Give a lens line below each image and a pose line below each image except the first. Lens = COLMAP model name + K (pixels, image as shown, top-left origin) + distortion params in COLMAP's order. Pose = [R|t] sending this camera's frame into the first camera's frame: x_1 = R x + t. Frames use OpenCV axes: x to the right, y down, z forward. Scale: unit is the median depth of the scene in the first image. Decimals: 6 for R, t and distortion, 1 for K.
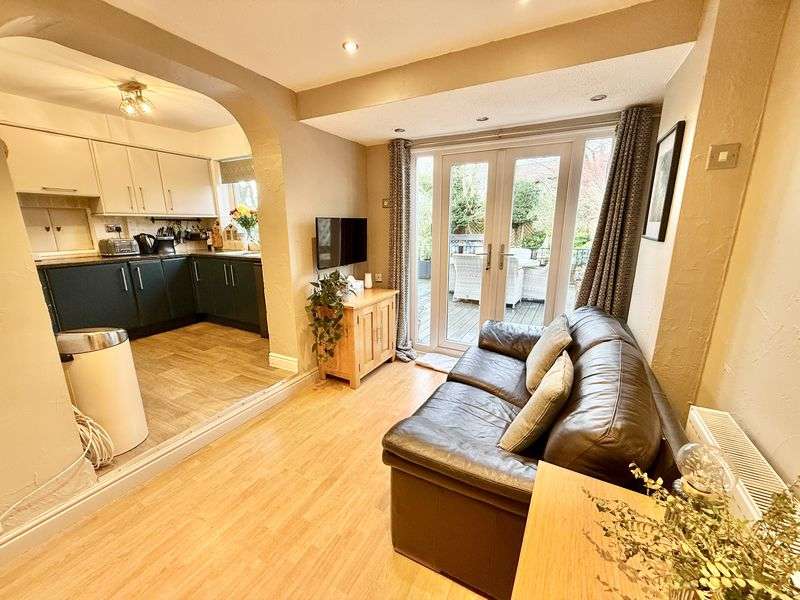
lens RADIAL K [[319.5, 0, 399.8], [0, 319.5, 298.3], [0, 0, 1]] dist [0.001416, -0.000033]
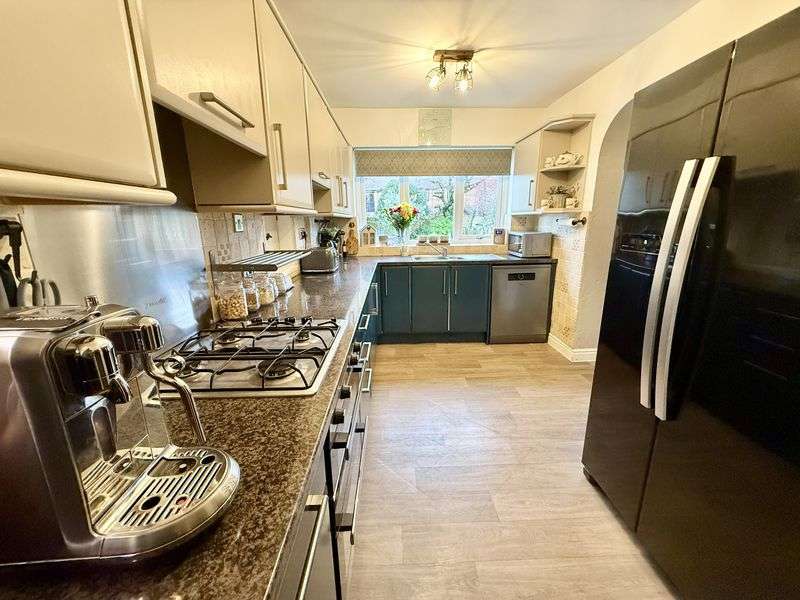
lens RADIAL K [[319.5, 0, 399.8], [0, 319.5, 298.3], [0, 0, 1]] dist [0.001416, -0.000033]
pose [[0.869345, -0.127271, 0.477537, -0.966073], [0.126118, 0.991411, 0.034632, -0.068561], [-0.477842, 0.030119, 0.877929, 0.259321]]
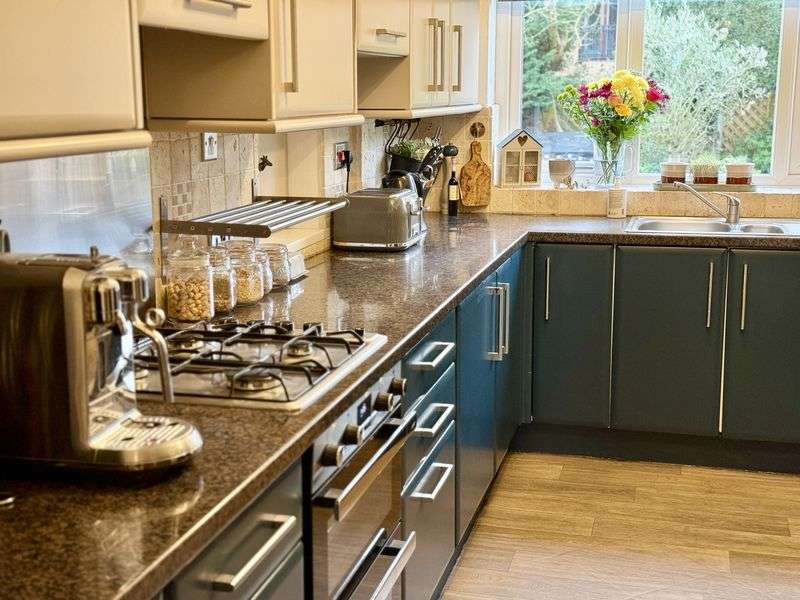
lens RADIAL K [[1107.8, 0, 400.0], [0, 1107.8, 300.0], [0, 0, 1]] dist [0.196220, -0.415123]
pose [[0.971179, -0.044445, 0.234169, -0.991765], [0.054791, 0.997780, -0.037856, -0.038754], [-0.231967, 0.049596, 0.971459, -0.010808]]
